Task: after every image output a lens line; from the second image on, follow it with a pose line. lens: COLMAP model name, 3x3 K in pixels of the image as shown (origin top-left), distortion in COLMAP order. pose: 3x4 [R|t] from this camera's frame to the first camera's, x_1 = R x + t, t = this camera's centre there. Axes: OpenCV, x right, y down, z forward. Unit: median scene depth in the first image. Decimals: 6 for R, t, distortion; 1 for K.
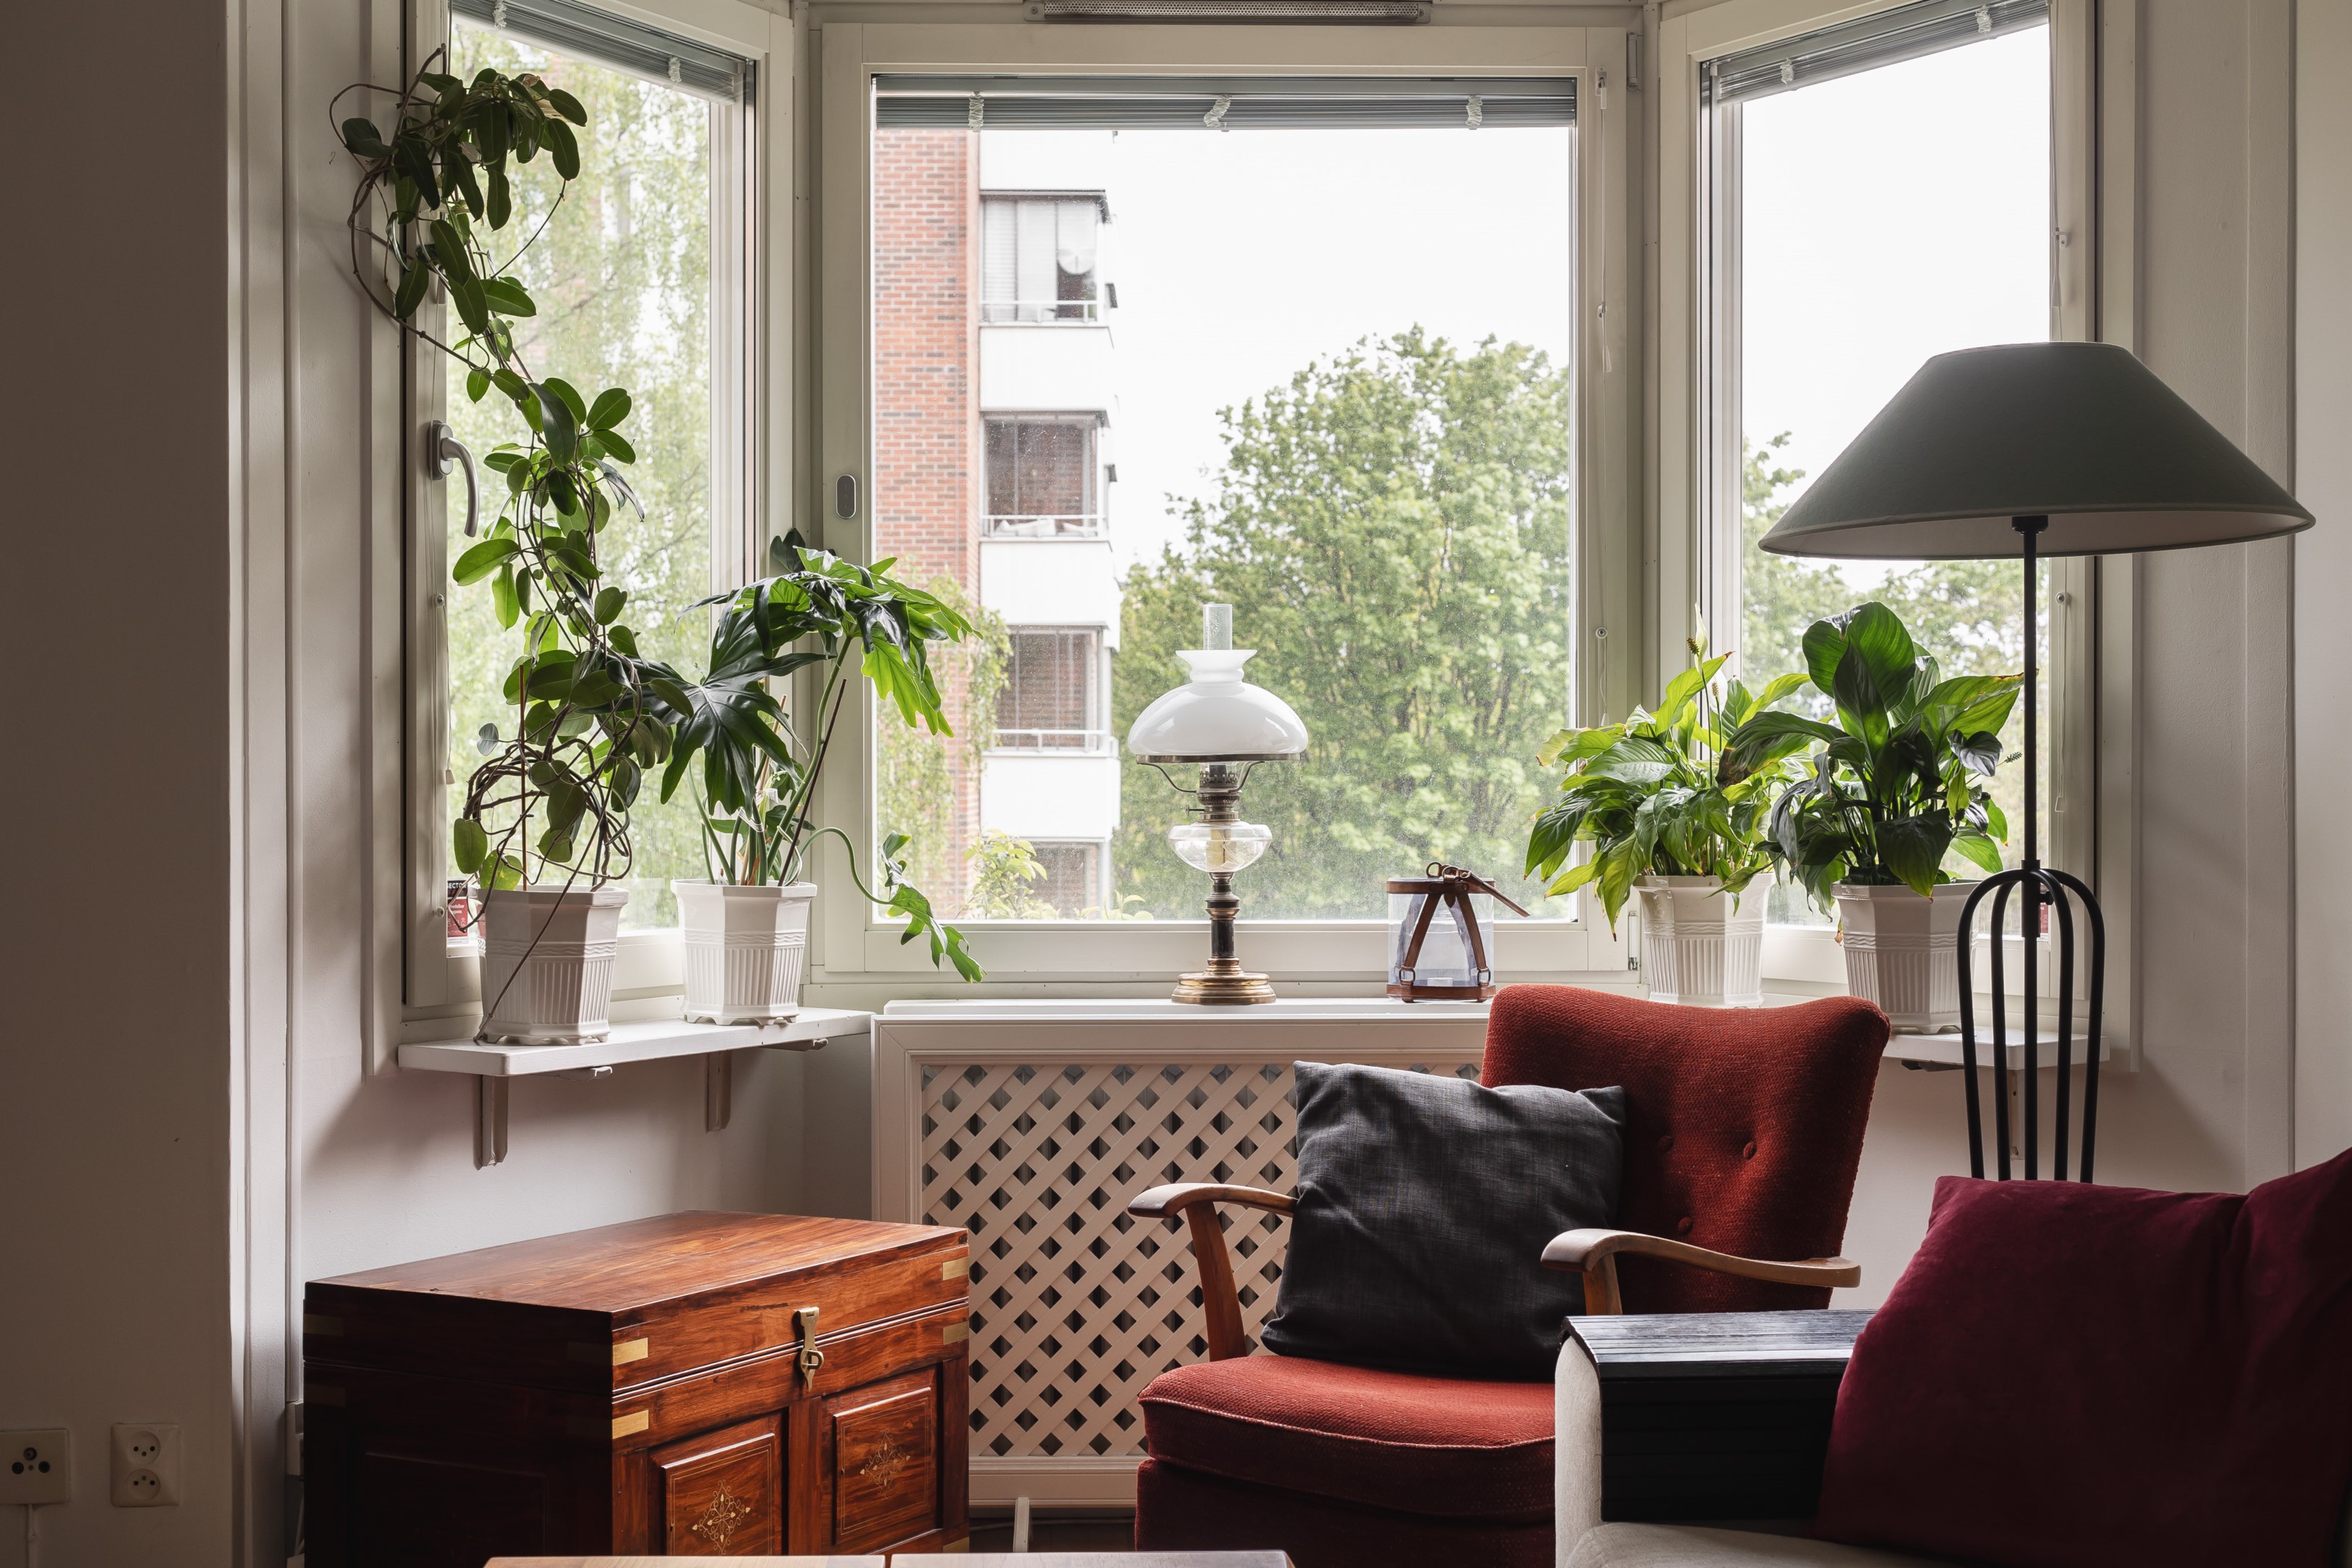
lens RADIAL K [[3390.3, 0, 1176.0], [0, 3390.3, 784.0], [0, 0, 1]] dist [-0.010342, 0.039198]
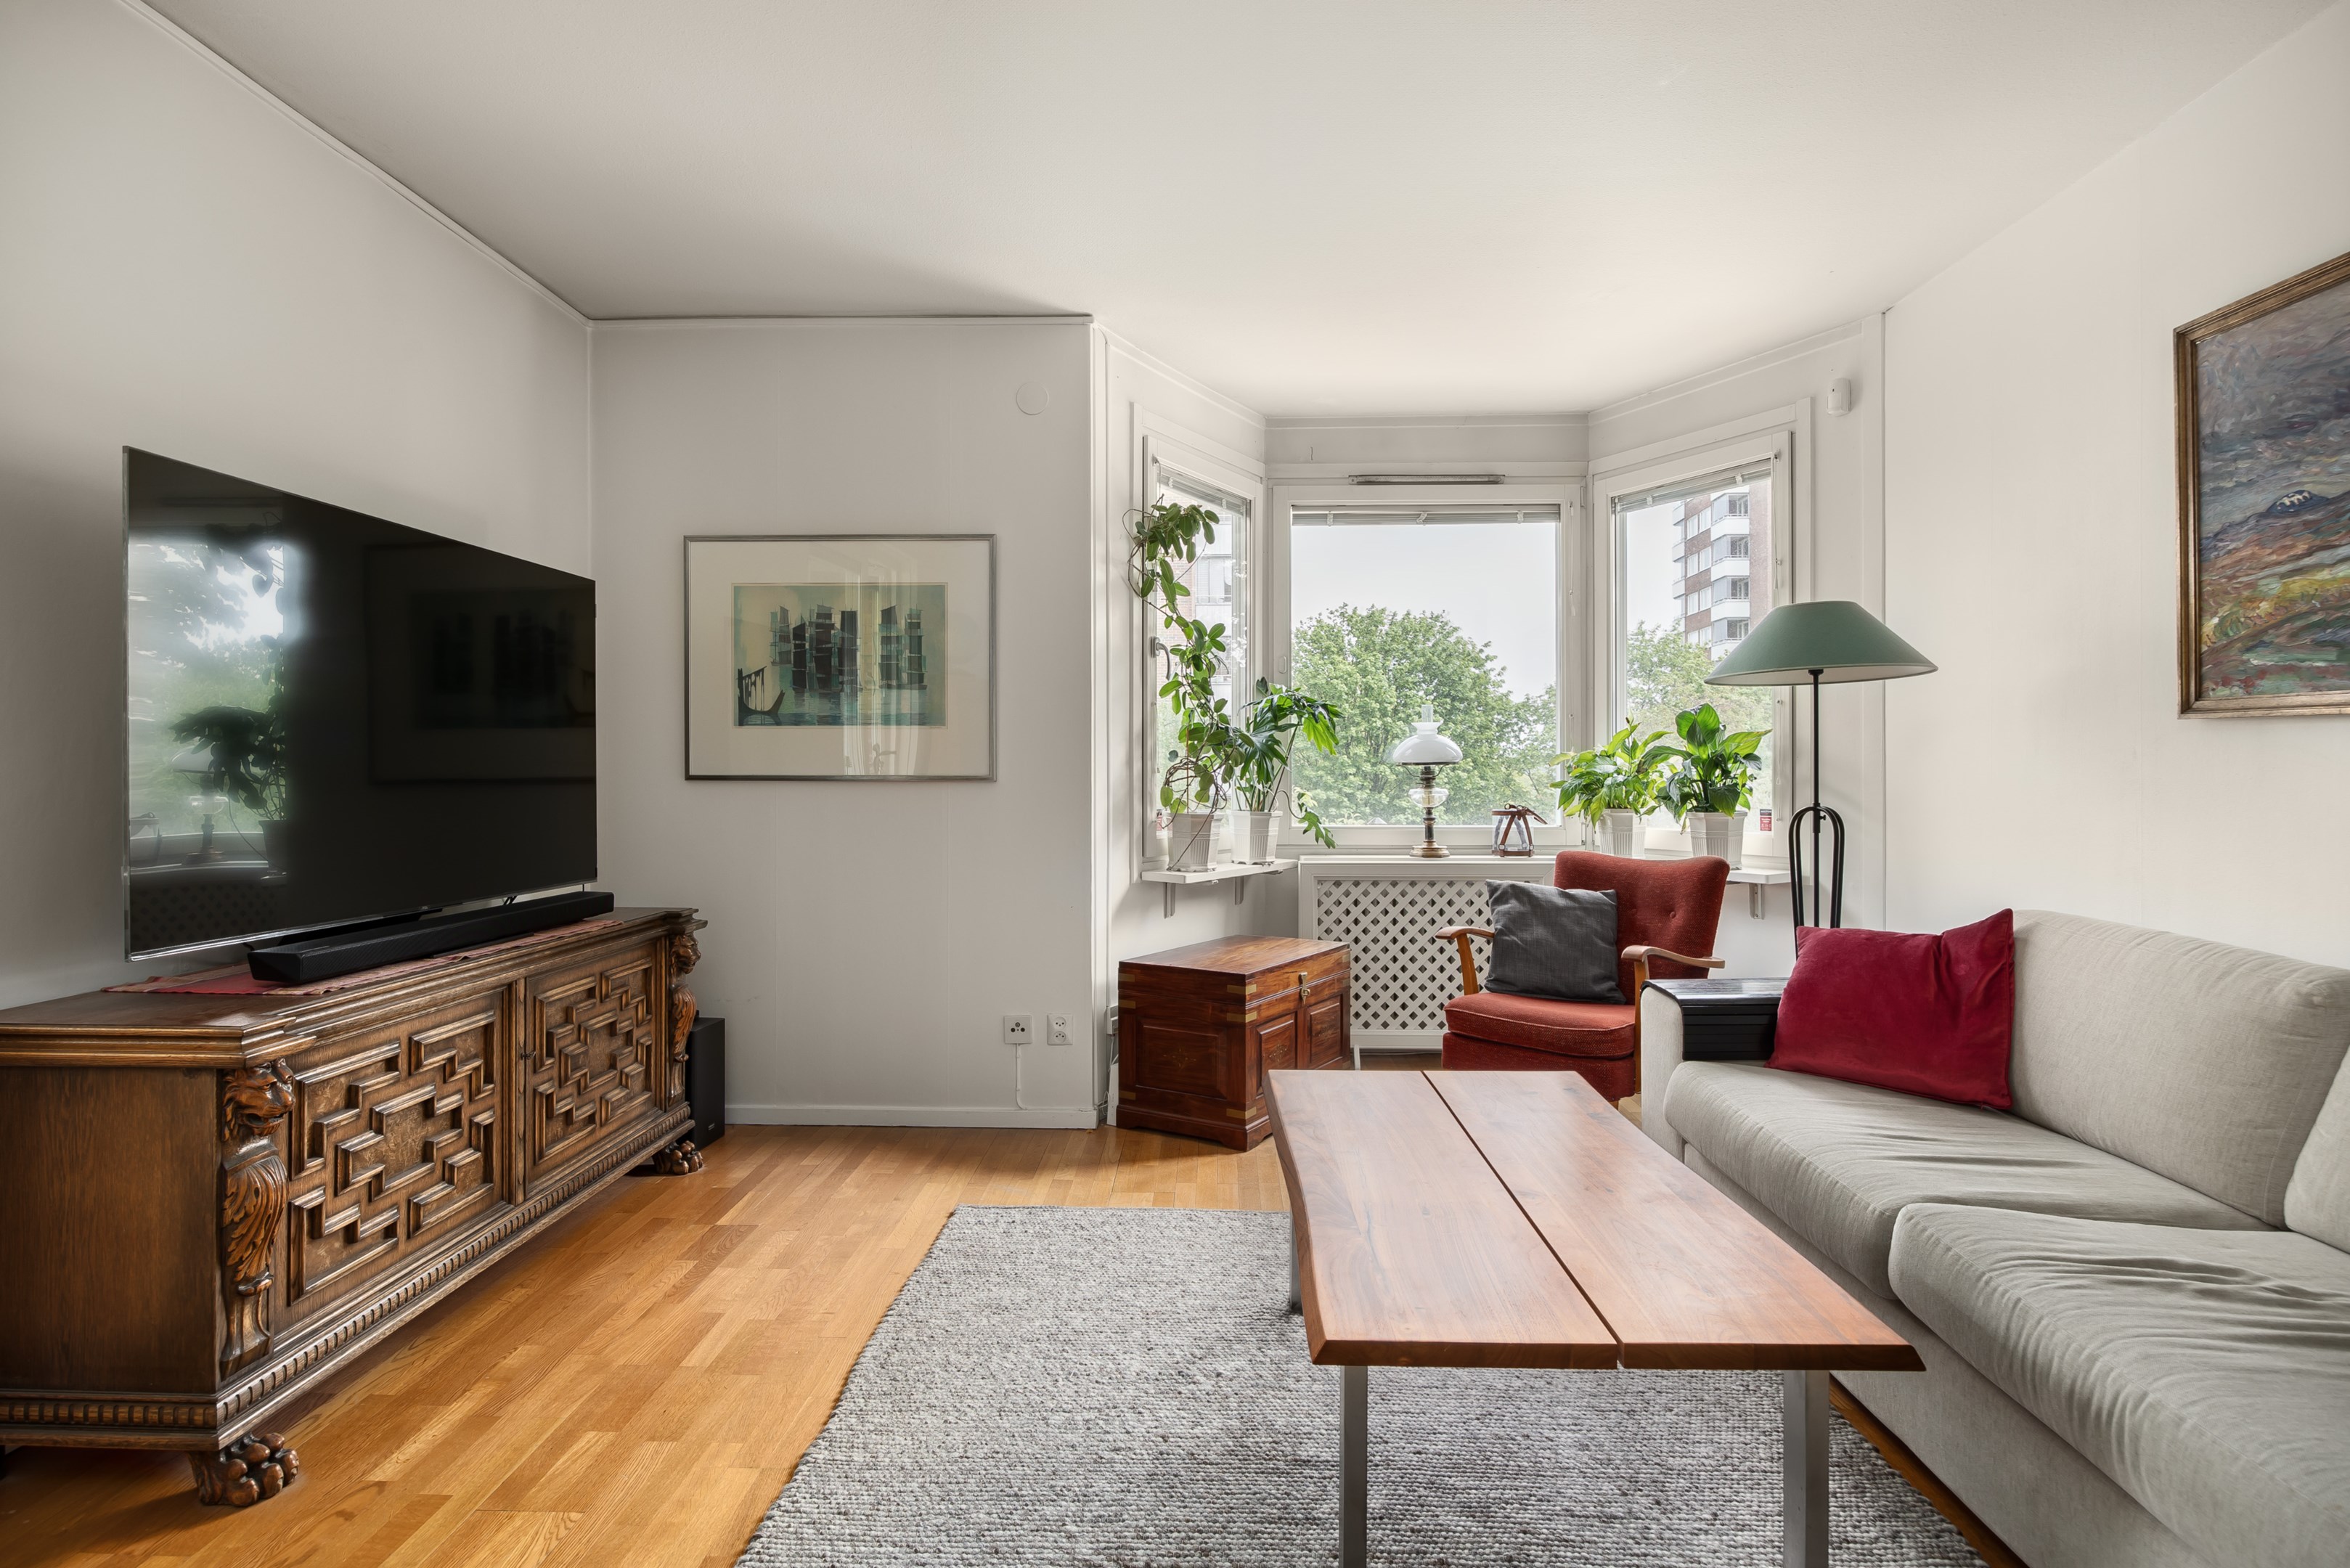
lens RADIAL K [[1258.3, 0, 1181.7], [0, 1258.3, 772.6], [0, 0, 1]] dist [-0.004325, -0.002792]
pose [[0.998678, 0.000726, -0.051401, -0.144795], [-0.000825, 0.999998, -0.001893, 0.001431], [0.051399, 0.001933, 0.998676, 0.019132]]
